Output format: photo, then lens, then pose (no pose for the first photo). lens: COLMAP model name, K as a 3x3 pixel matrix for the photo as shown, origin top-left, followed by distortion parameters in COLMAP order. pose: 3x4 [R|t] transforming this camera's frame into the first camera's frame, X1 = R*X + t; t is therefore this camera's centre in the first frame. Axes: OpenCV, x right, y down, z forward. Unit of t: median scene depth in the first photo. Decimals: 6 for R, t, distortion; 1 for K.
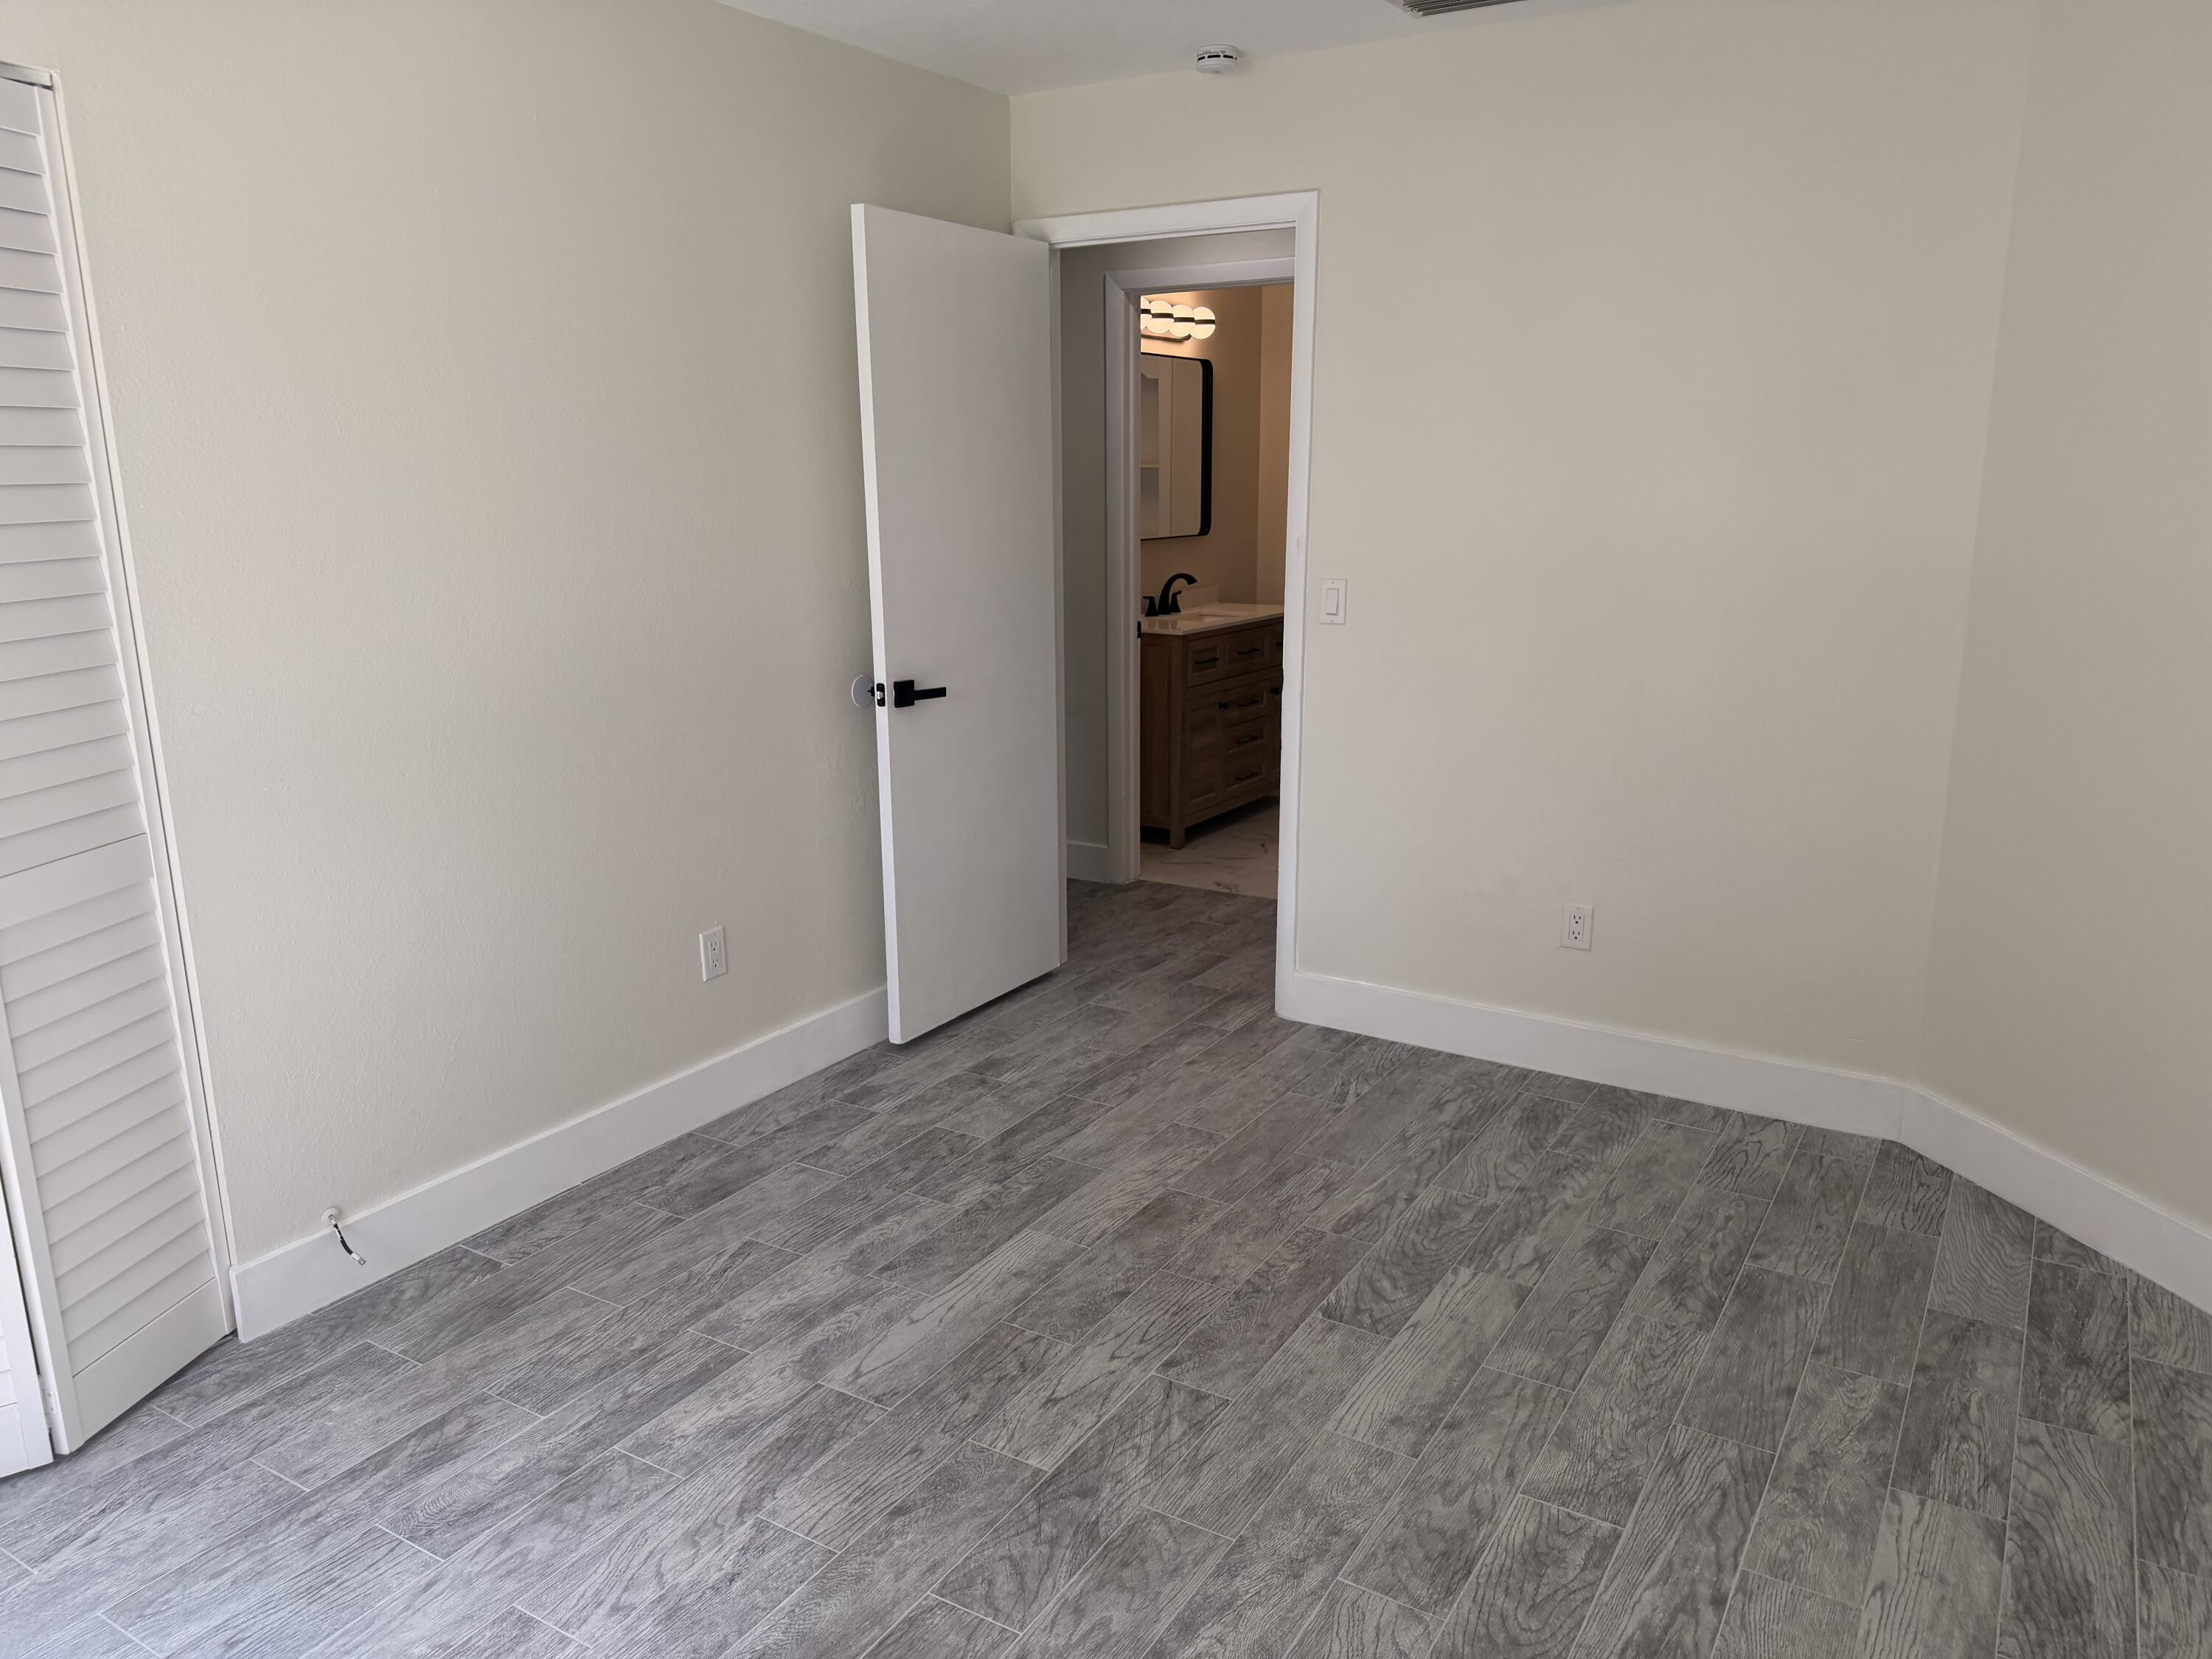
lens RADIAL K [[1559.5, 0, 1101.7], [0, 1559.5, 832.1], [0, 0, 1]] dist [0.019966, -0.024876]
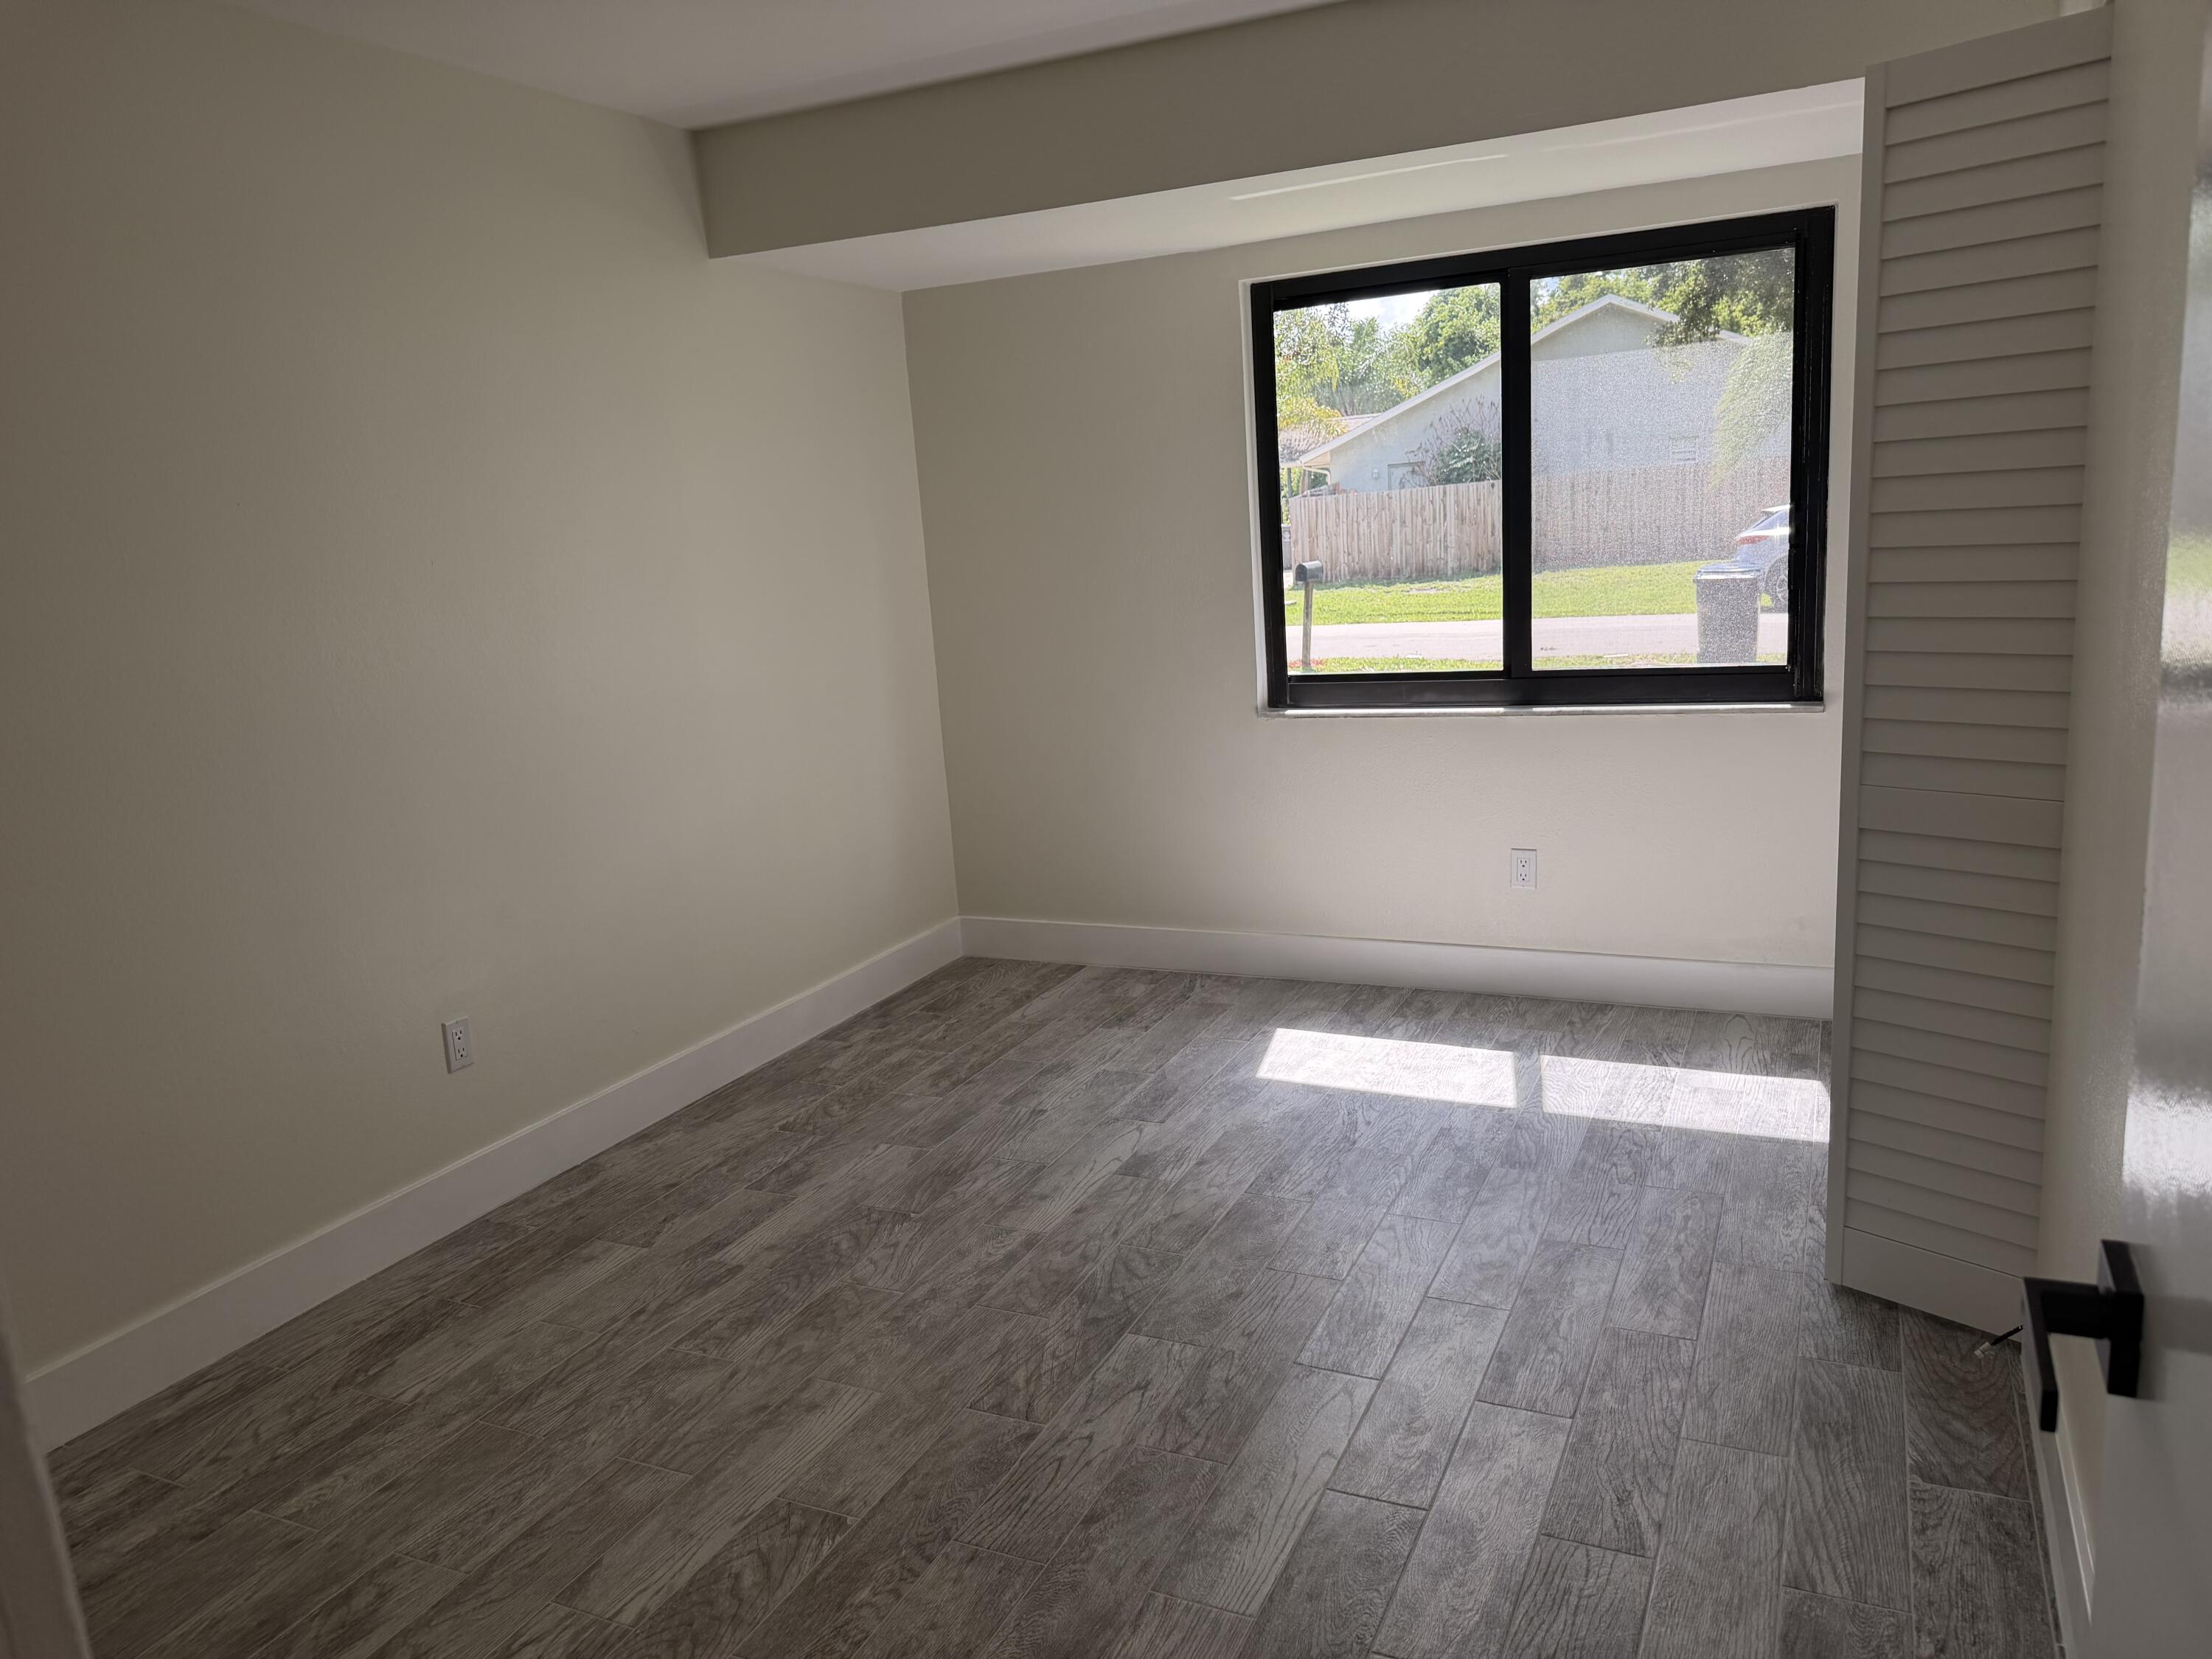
lens RADIAL K [[1559.5, 0, 1096.3], [0, 1559.5, 810.3], [0, 0, 1]] dist [0.019966, -0.024876]
pose [[-0.991913, 0.088413, -0.091062, 0.057795], [0.044090, 0.912811, 0.405995, -0.399574], [0.119018, 0.398697, -0.909327, 1.778164]]
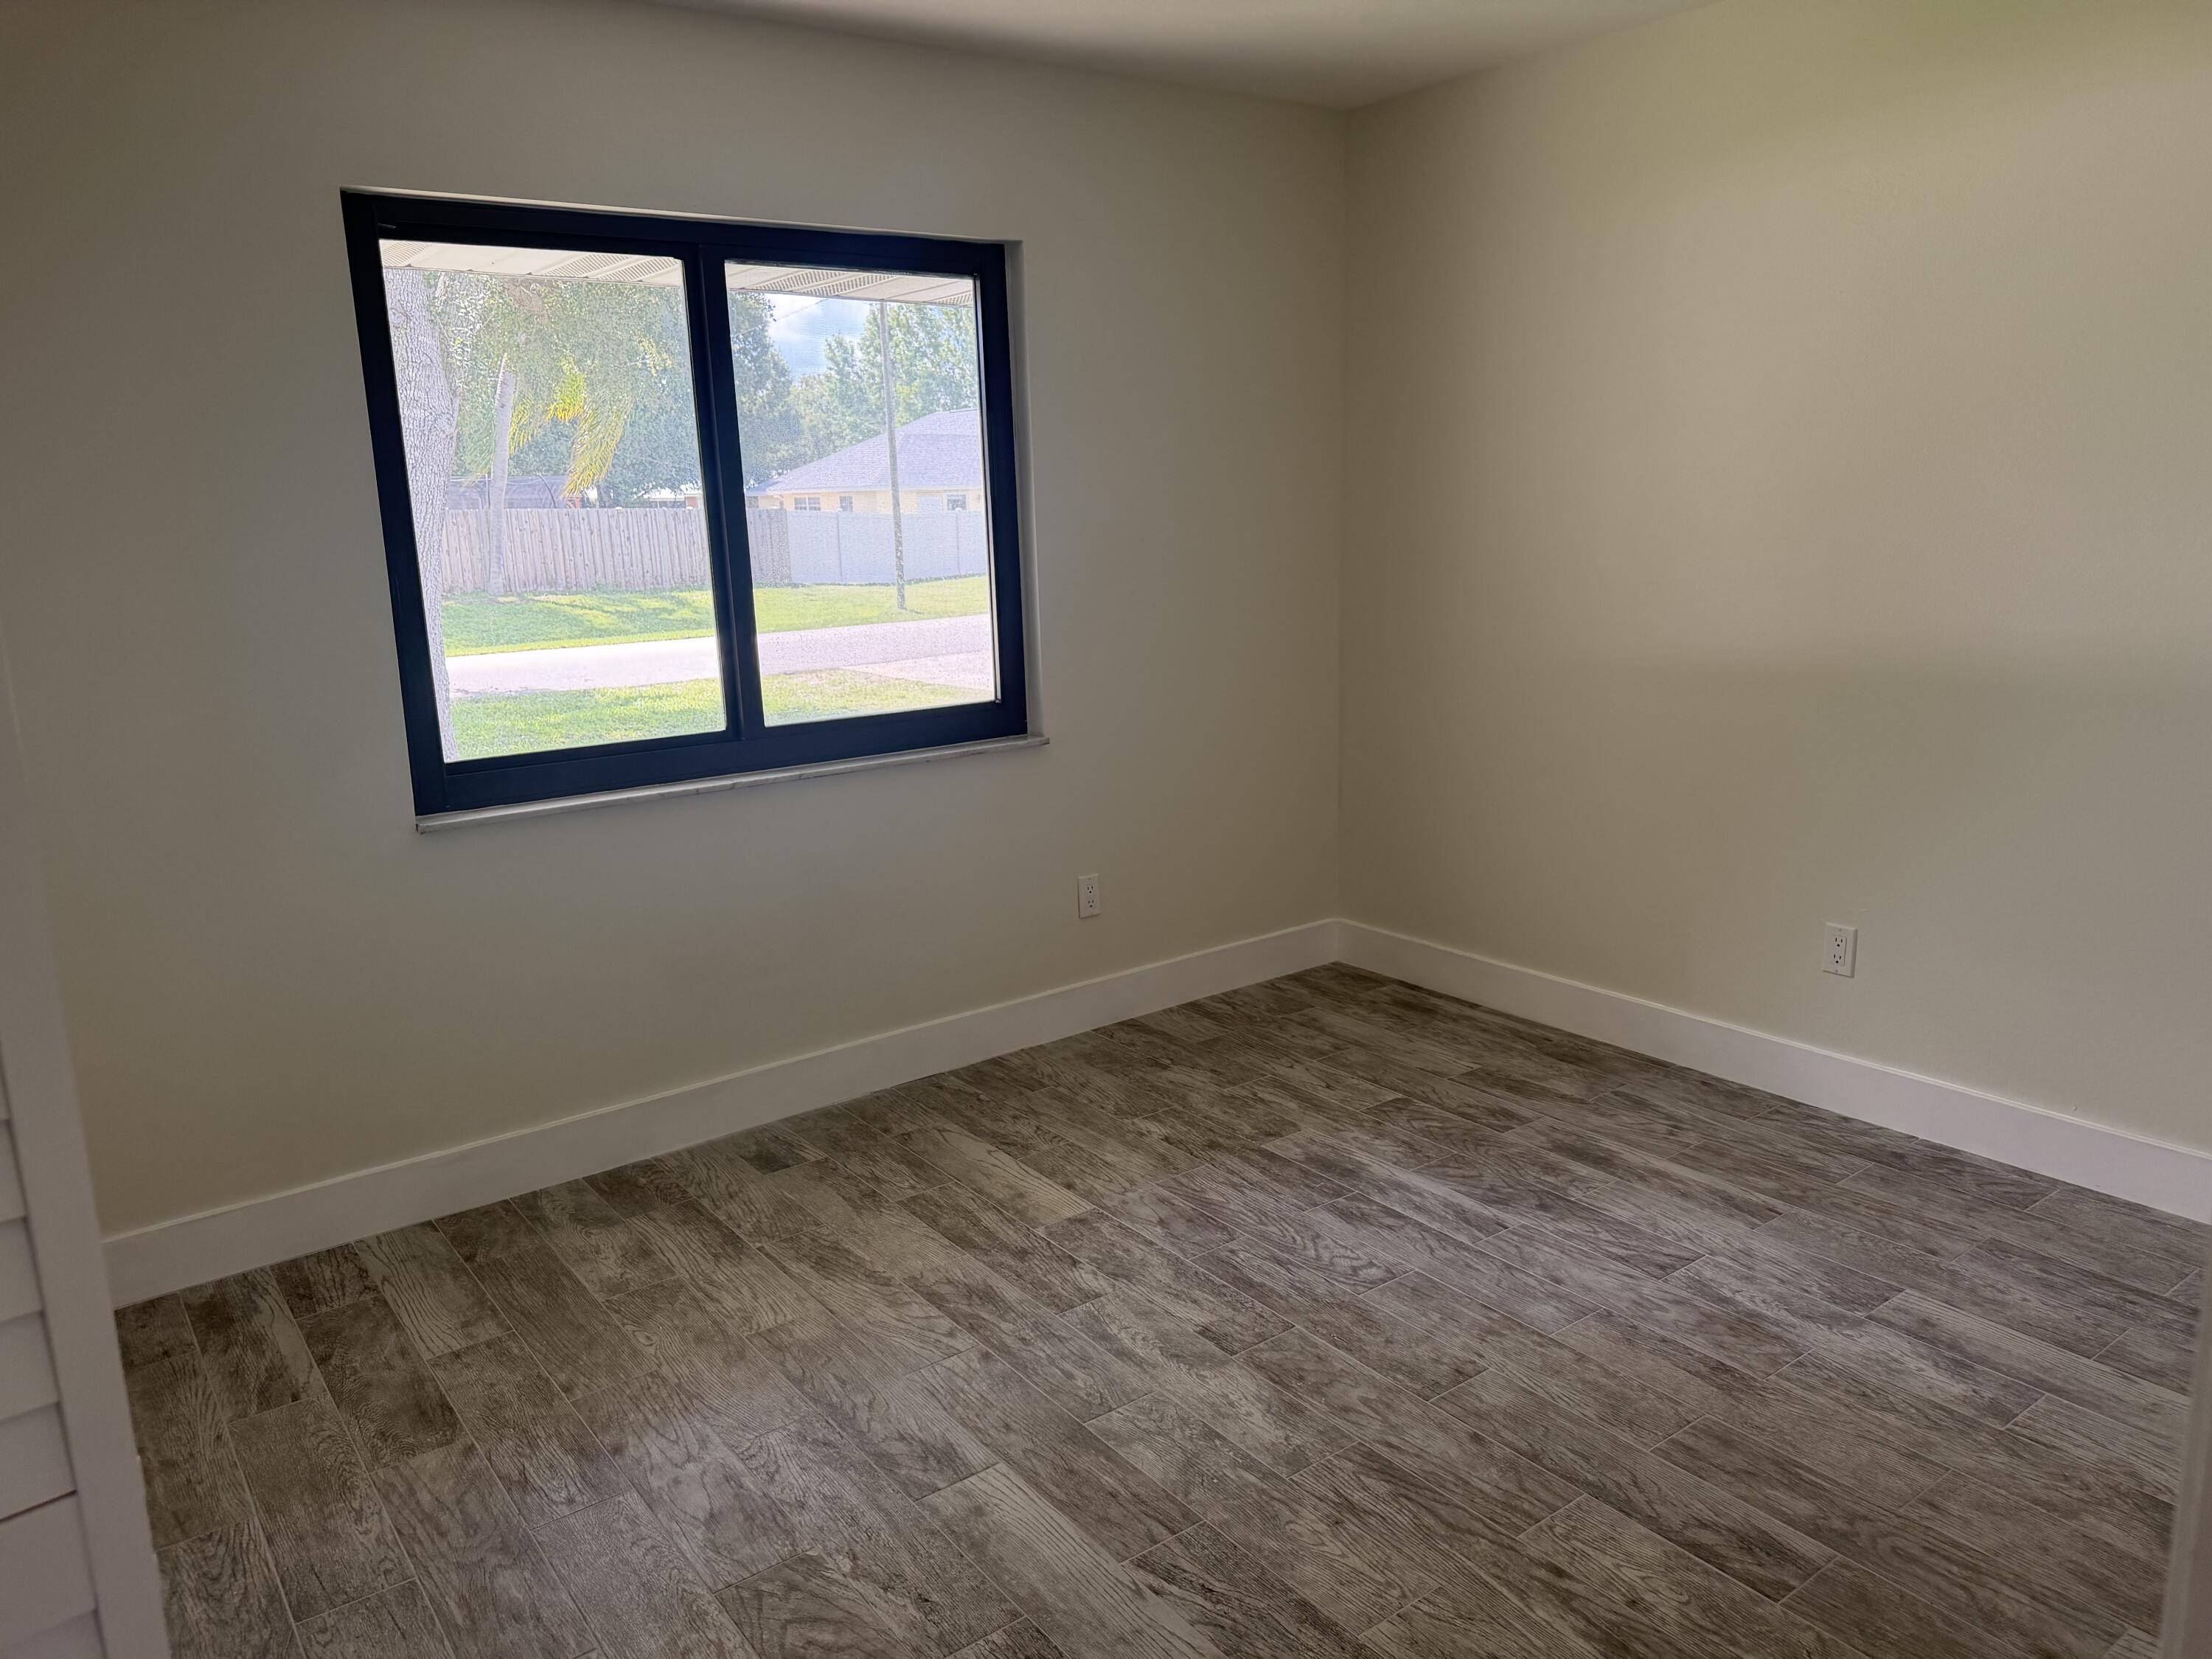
lens RADIAL K [[1559.5, 0, 1112.8], [0, 1559.5, 835.9], [0, 0, 1]] dist [0.019966, -0.024876]
pose [[-0.373058, 0.214636, -0.902640, 0.173593], [-0.185107, 0.936097, 0.299095, -0.363836], [0.909155, 0.278665, -0.309488, 1.619056]]
